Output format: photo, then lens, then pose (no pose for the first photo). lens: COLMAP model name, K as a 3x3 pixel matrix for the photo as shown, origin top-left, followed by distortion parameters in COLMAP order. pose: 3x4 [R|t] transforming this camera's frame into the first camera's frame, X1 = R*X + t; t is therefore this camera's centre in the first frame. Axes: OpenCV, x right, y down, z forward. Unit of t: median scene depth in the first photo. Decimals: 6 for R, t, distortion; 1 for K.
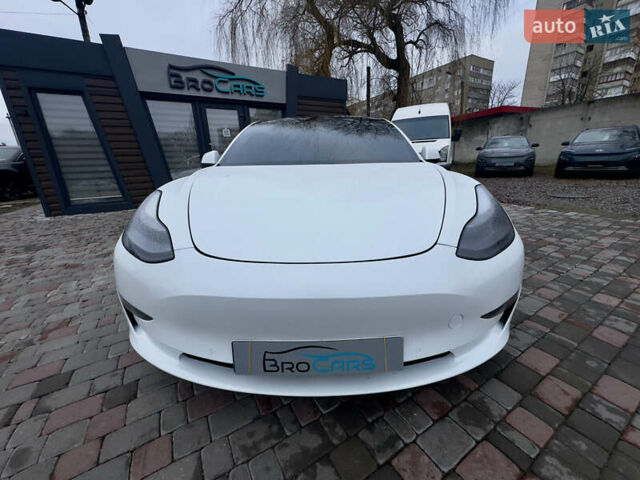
lens RADIAL K [[254.9, 0, 319.5], [0, 254.9, 240.0], [0, 0, 1]] dist [-0.003989, 0.000479]
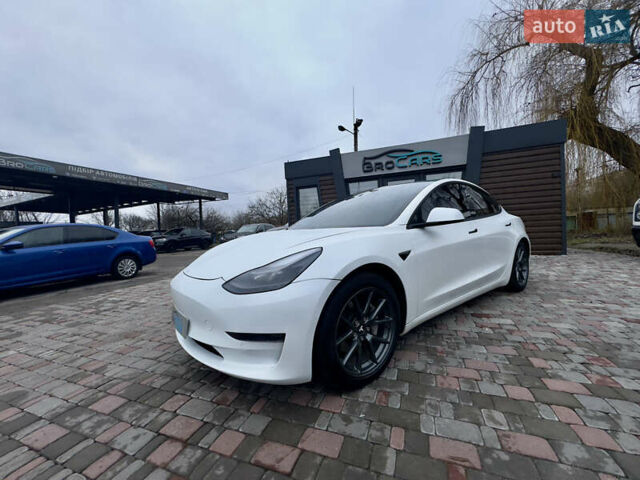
lens RADIAL K [[254.9, 0, 319.3], [0, 254.9, 239.7], [0, 0, 1]] dist [-0.003989, 0.000479]
pose [[0.623778, 0.030054, -0.781024, 0.289863], [-0.204225, 0.970814, -0.125751, -0.019706], [0.754449, 0.237945, 0.611710, 0.052203]]
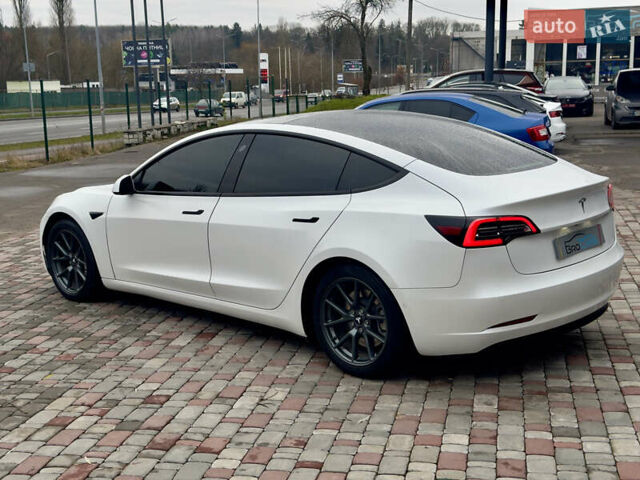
lens RADIAL K [[889.6, 0, 320.8], [0, 889.6, 243.3], [0, 0, 1]] dist [0.134159, 0.000000]
pose [[-0.672470, 0.187334, -0.716024, 0.704794], [-0.169013, 0.903006, 0.394987, -0.473755], [0.720568, 0.386635, -0.575583, 1.070065]]
